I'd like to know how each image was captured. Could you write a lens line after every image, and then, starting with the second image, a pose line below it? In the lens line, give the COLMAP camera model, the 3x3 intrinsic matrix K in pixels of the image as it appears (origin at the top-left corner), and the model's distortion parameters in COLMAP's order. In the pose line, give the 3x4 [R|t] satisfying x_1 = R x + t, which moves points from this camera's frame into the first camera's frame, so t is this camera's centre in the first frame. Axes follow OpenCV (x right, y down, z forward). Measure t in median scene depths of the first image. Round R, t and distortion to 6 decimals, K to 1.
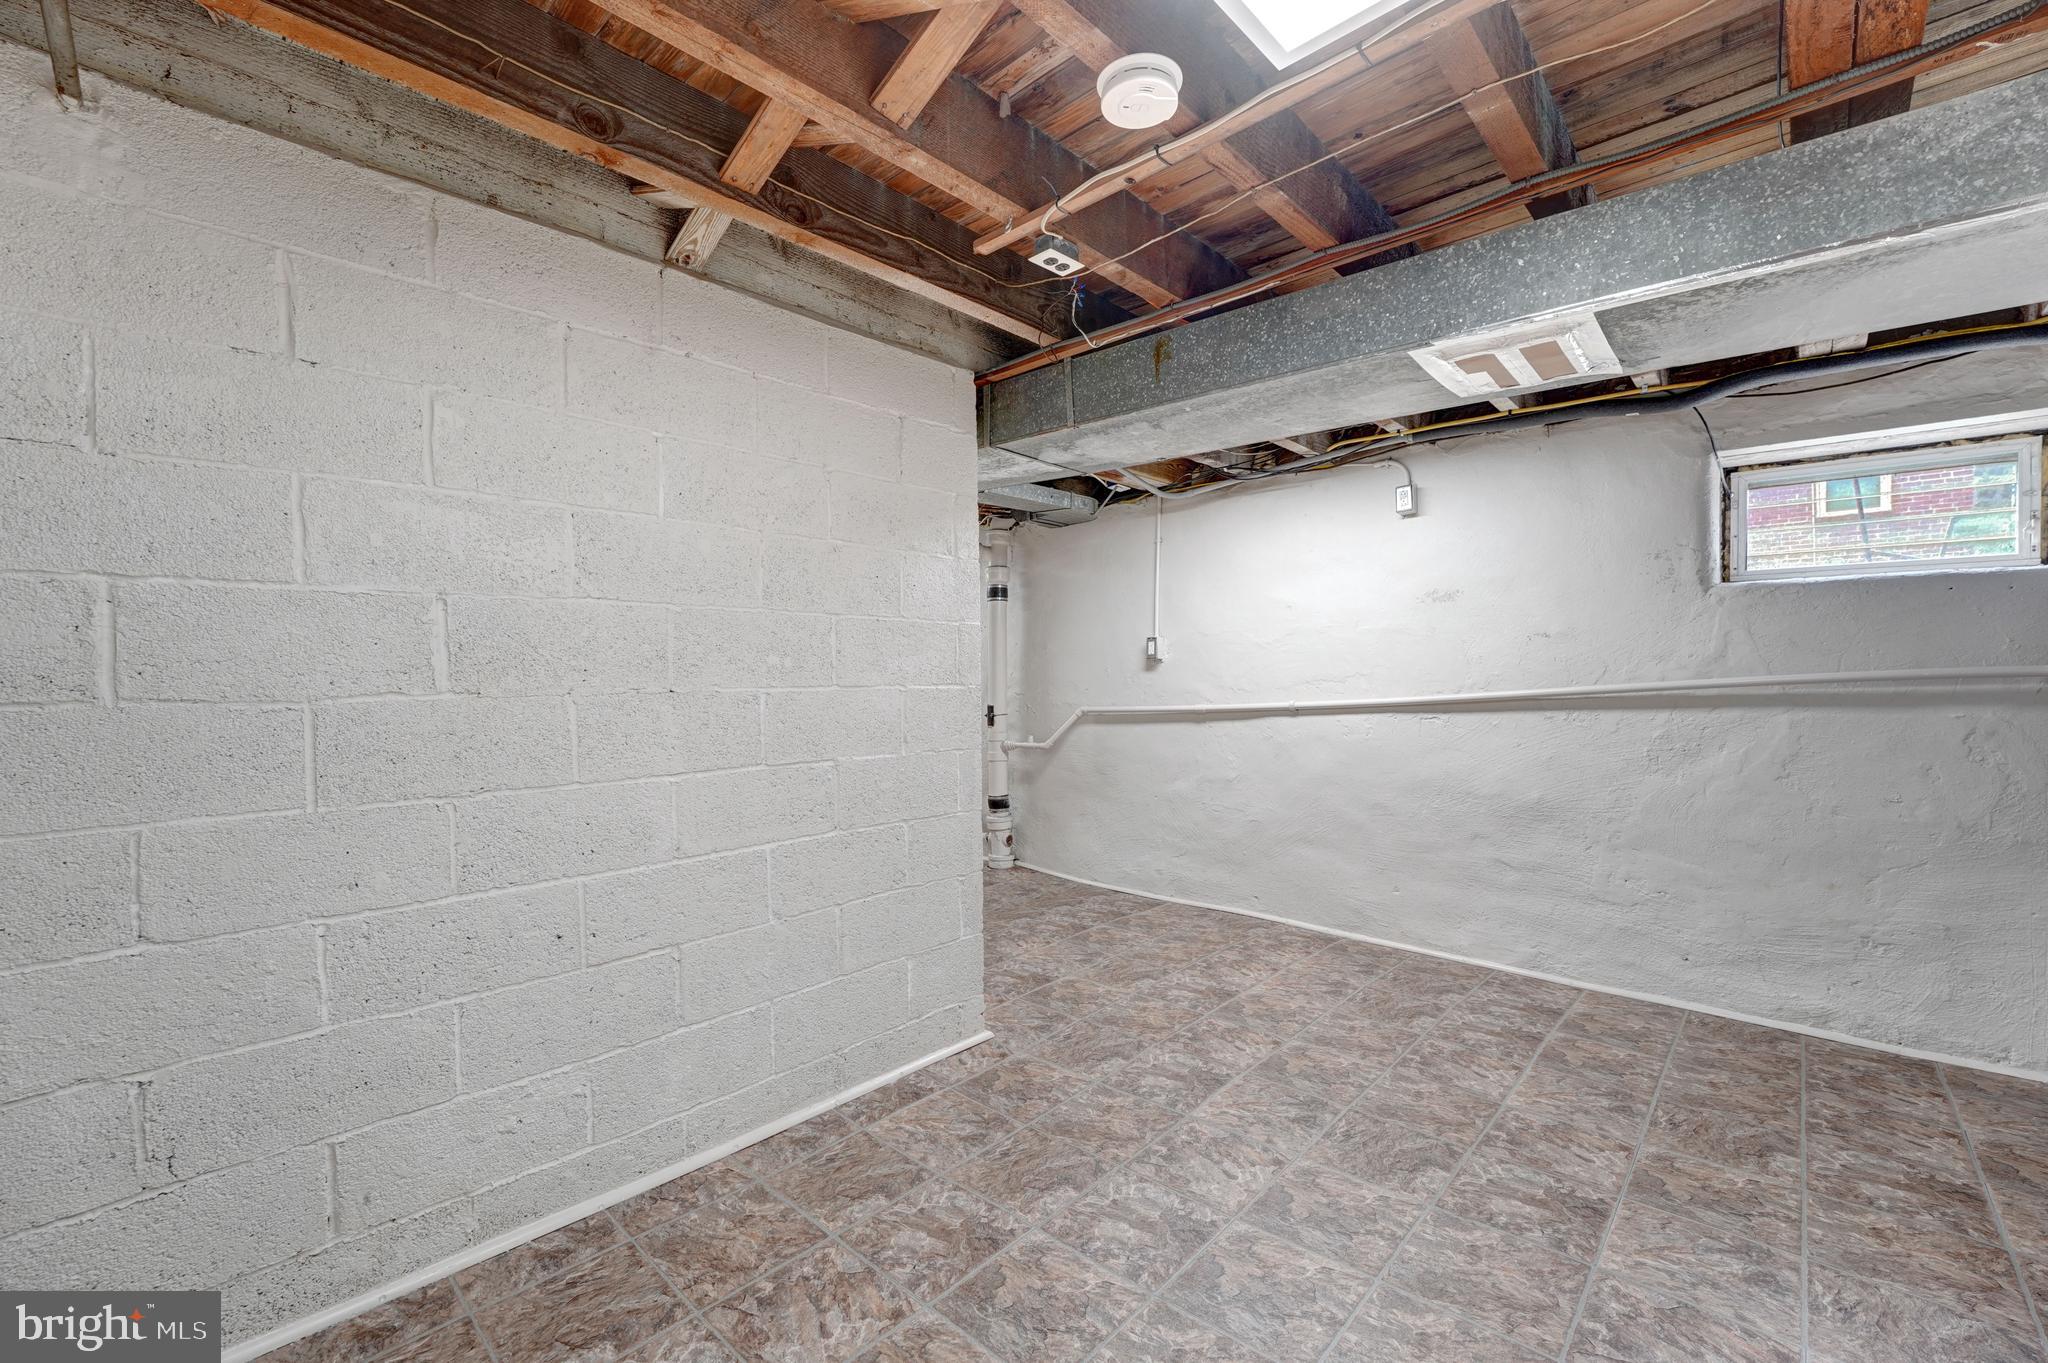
lens RADIAL K [[854.5, 0, 1019.9], [0, 854.5, 679.9], [0, 0, 1]] dist [-0.027663, 0.000939]
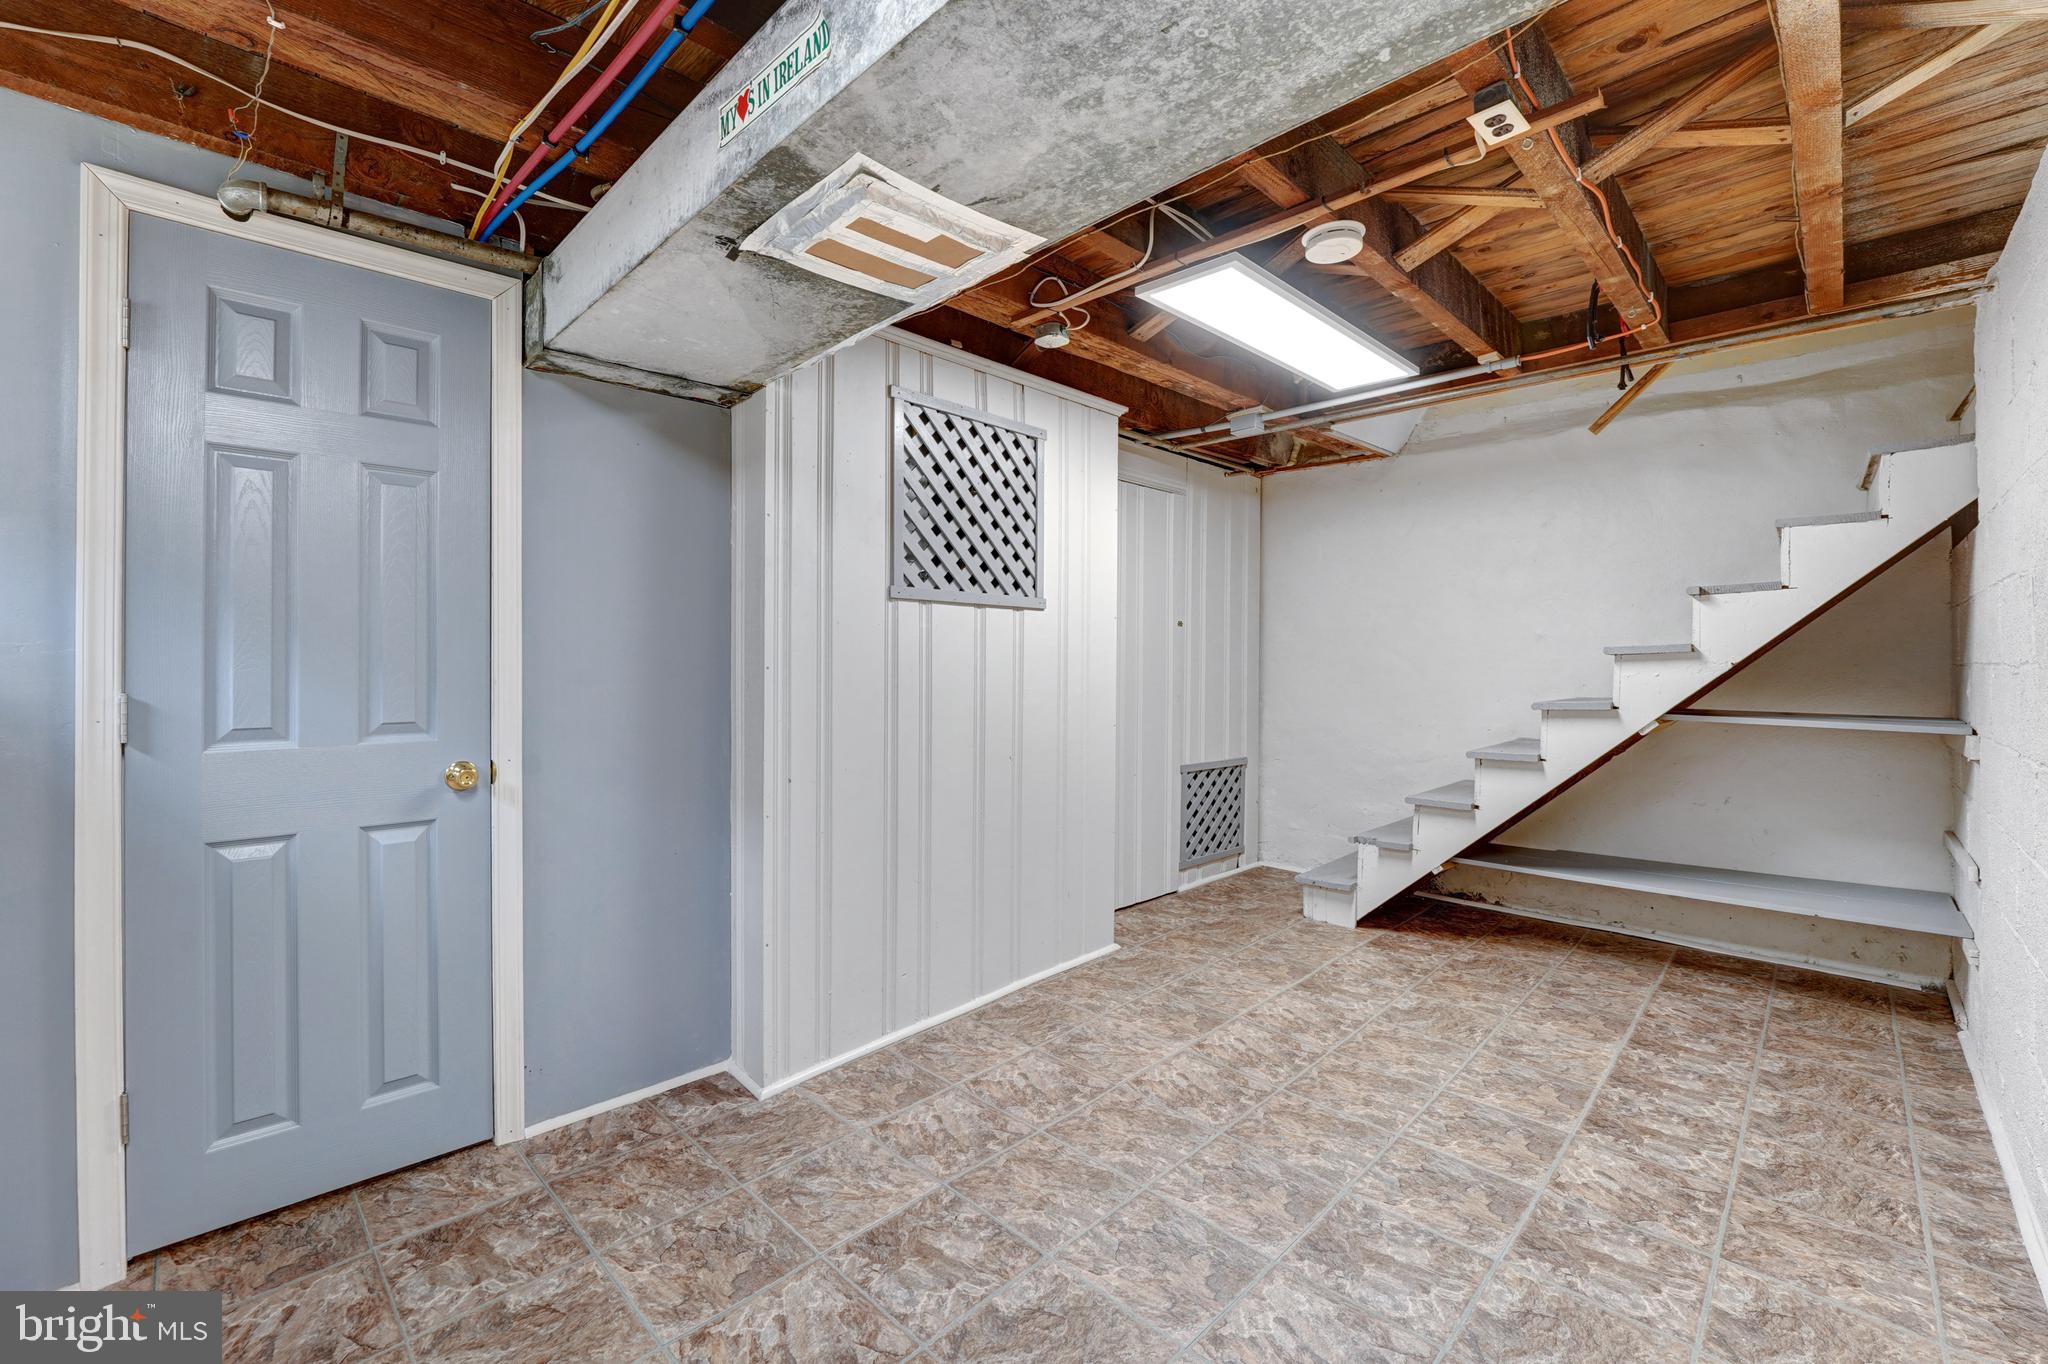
lens RADIAL K [[834.6, 0, 1027.3], [0, 834.6, 663.8], [0, 0, 1]] dist [-0.000918, -0.000158]
pose [[-0.999754, 0.002685, 0.022010, 0.502575], [0.002651, 0.999995, -0.001588, 0.014268], [-0.022014, -0.001529, -0.999756, 1.911588]]
